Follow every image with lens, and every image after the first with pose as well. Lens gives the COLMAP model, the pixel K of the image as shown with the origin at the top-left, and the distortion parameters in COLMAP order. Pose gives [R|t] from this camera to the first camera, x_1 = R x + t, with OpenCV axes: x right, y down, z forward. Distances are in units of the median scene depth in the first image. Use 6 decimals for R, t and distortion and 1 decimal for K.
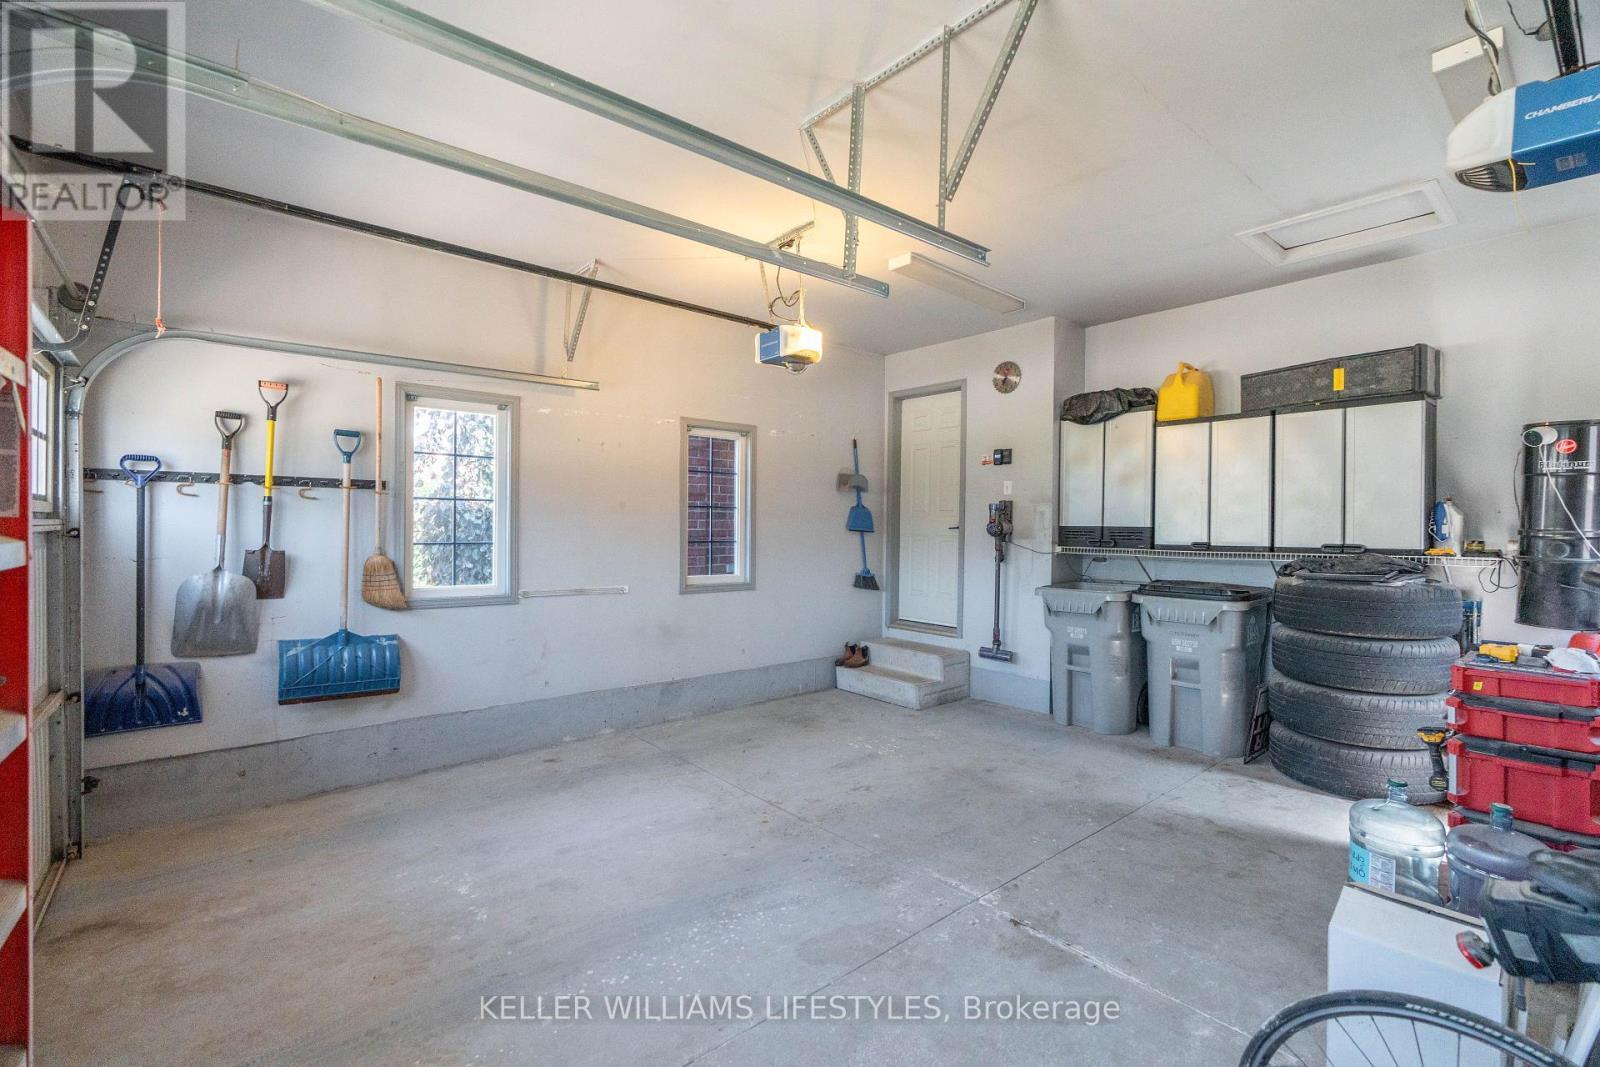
lens RADIAL K [[719.6, 0, 794.6], [0, 719.6, 528.6], [0, 0, 1]] dist [-0.006990, 0.000310]
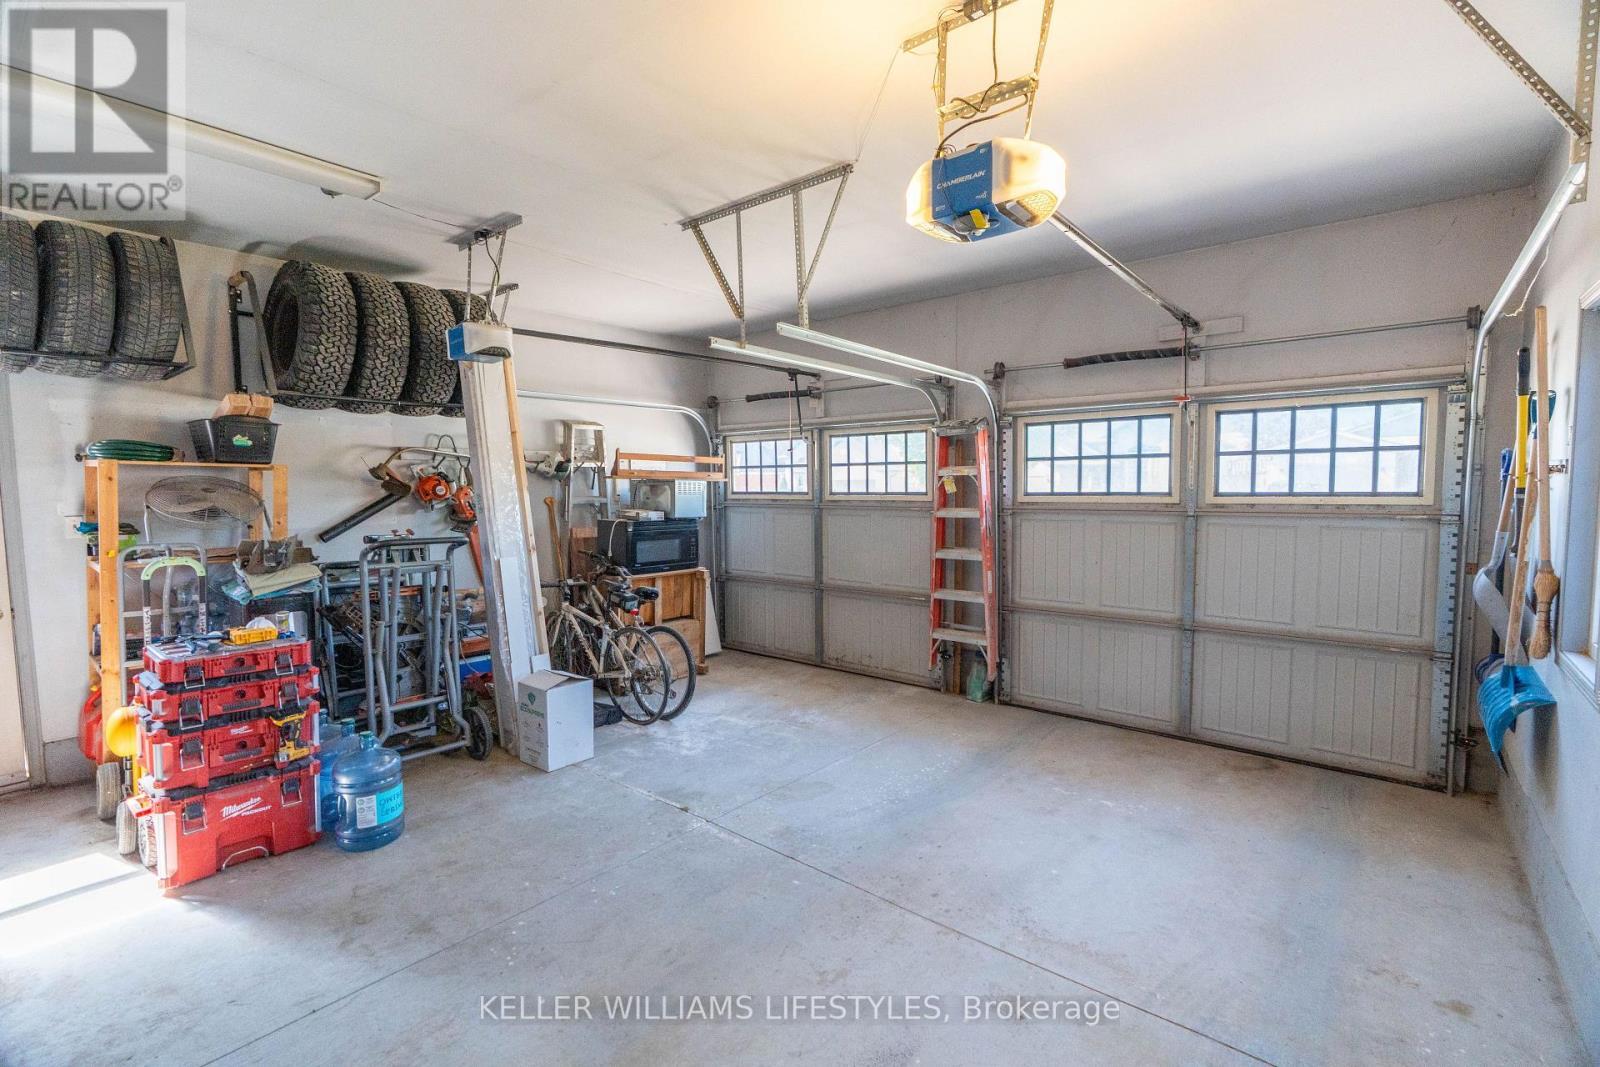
lens RADIAL K [[719.6, 0, 794.6], [0, 719.6, 528.6], [0, 0, 1]] dist [-0.006990, 0.000310]
pose [[-0.983877, 0.013205, -0.178358, 0.280058], [0.001922, 0.997994, 0.063285, -0.059674], [0.178836, 0.061922, -0.981928, 1.934102]]
